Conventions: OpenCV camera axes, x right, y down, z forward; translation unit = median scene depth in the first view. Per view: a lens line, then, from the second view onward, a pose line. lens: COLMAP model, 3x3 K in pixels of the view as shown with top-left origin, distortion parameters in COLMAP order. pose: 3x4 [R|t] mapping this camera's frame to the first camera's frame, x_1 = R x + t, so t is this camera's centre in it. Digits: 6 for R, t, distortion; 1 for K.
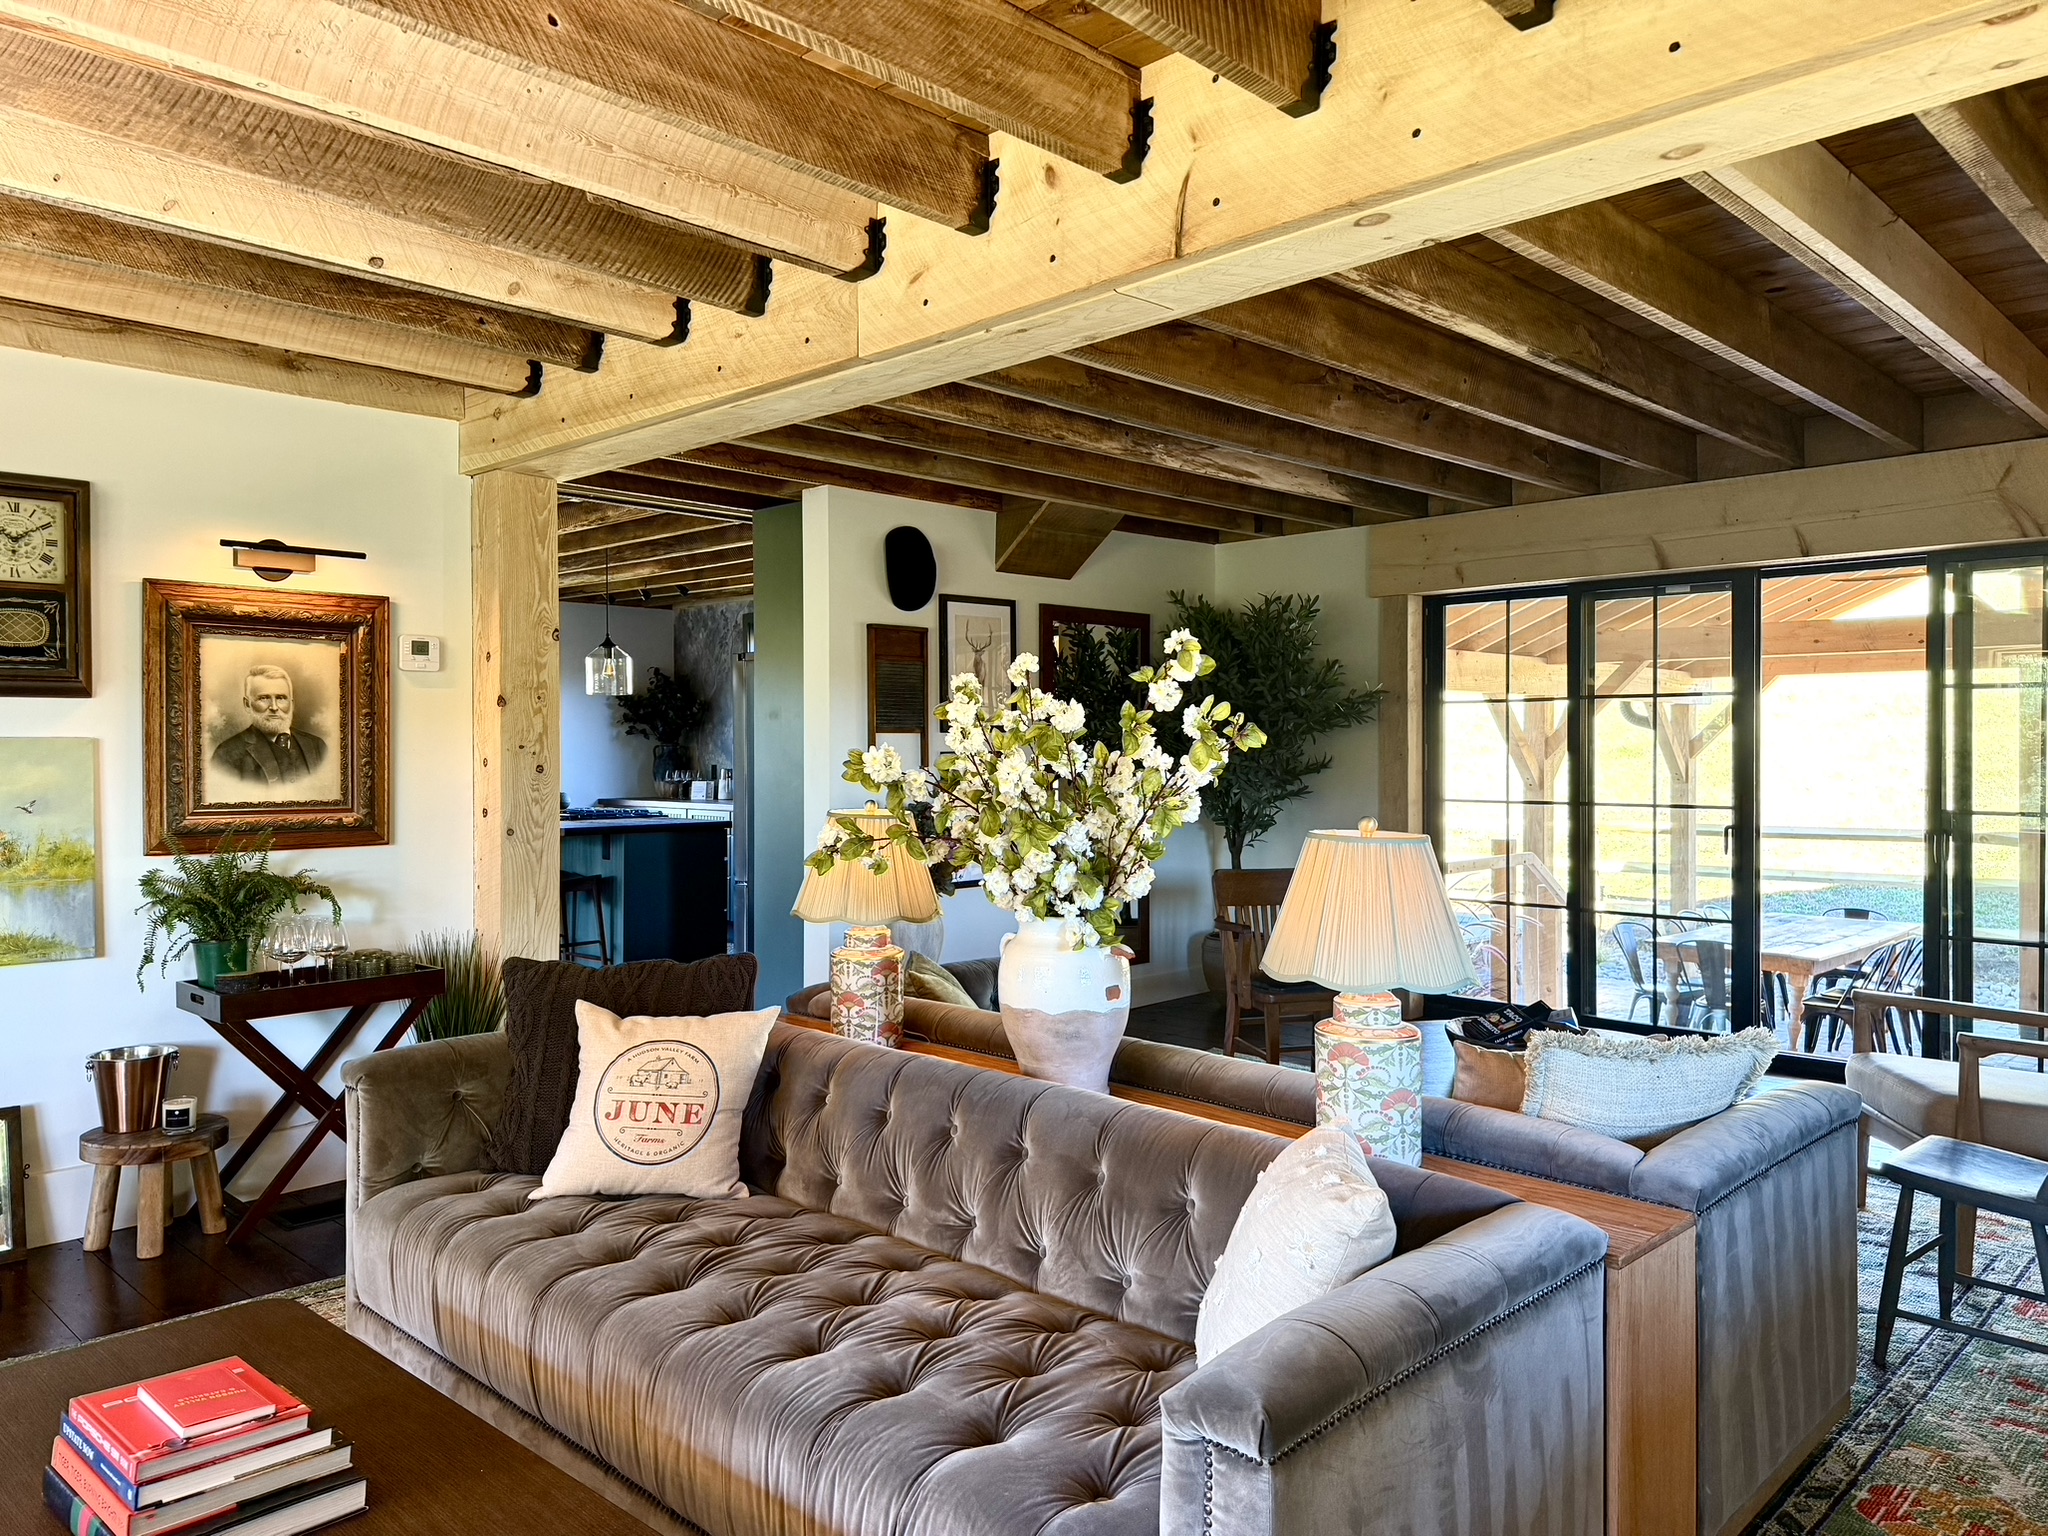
lens RADIAL K [[1429.4, 0, 1024.0], [0, 1429.4, 768.0], [0, 0, 1]] dist [0.064196, -0.000446]
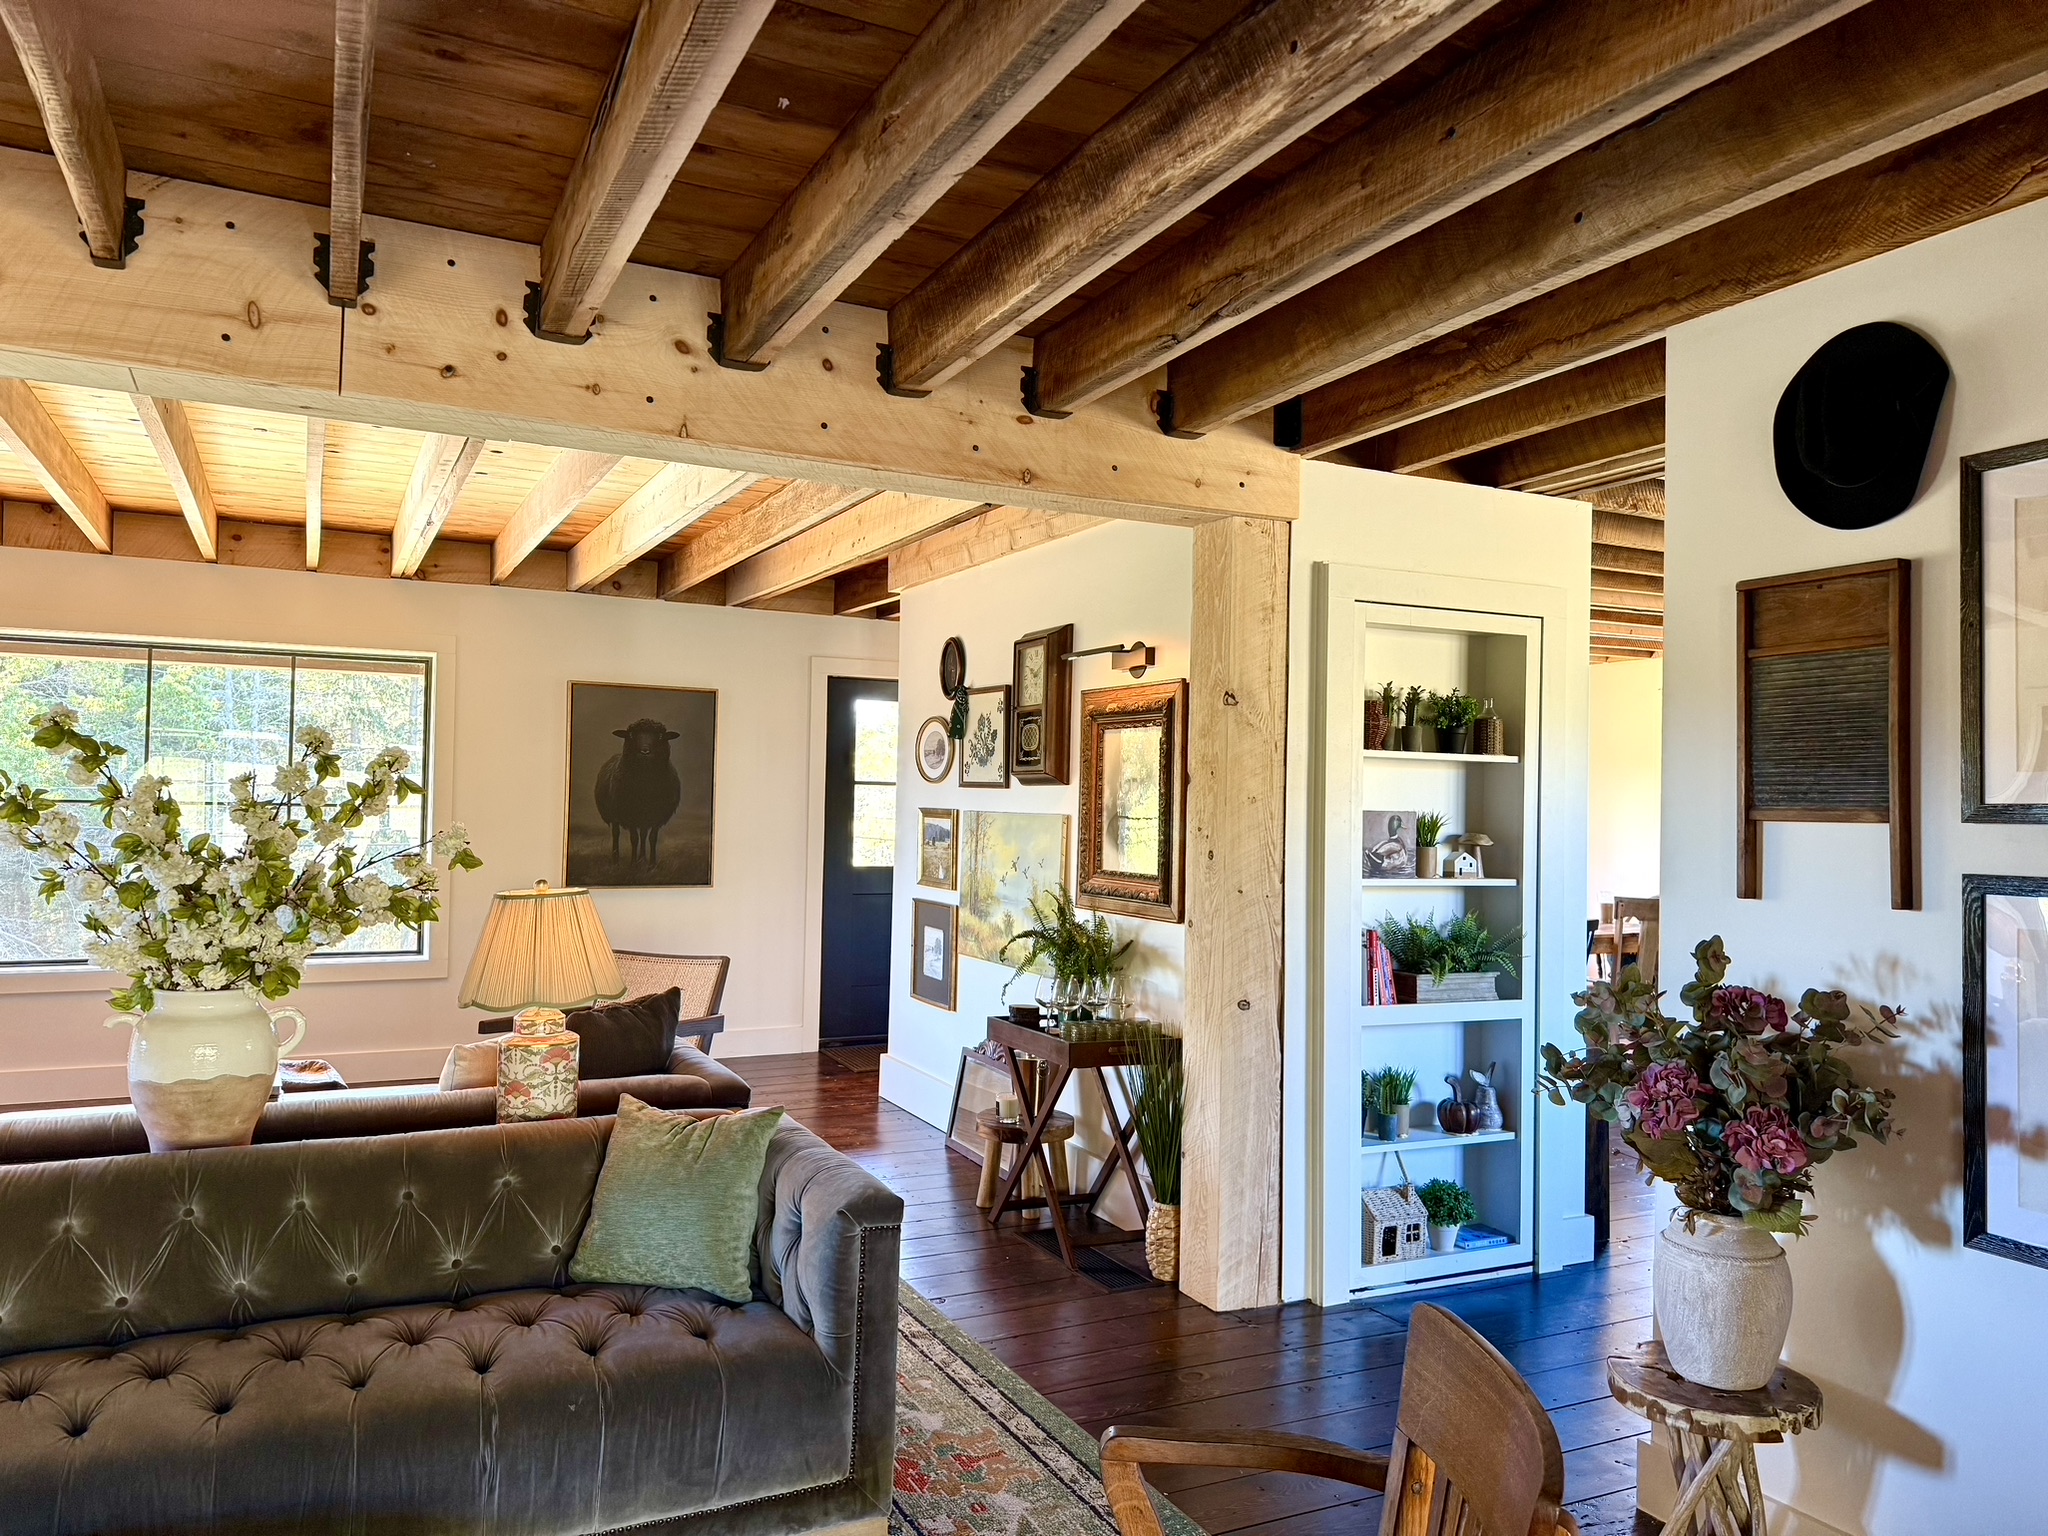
lens RADIAL K [[1429.4, 0, 1024.0], [0, 1429.4, 768.0], [0, 0, 1]] dist [0.064196, -0.000446]
pose [[-0.332116, -0.029422, -0.942780, 0.557832], [-0.035179, 0.999204, -0.018790, -0.035858], [0.942582, 0.026925, -0.332887, 1.306750]]
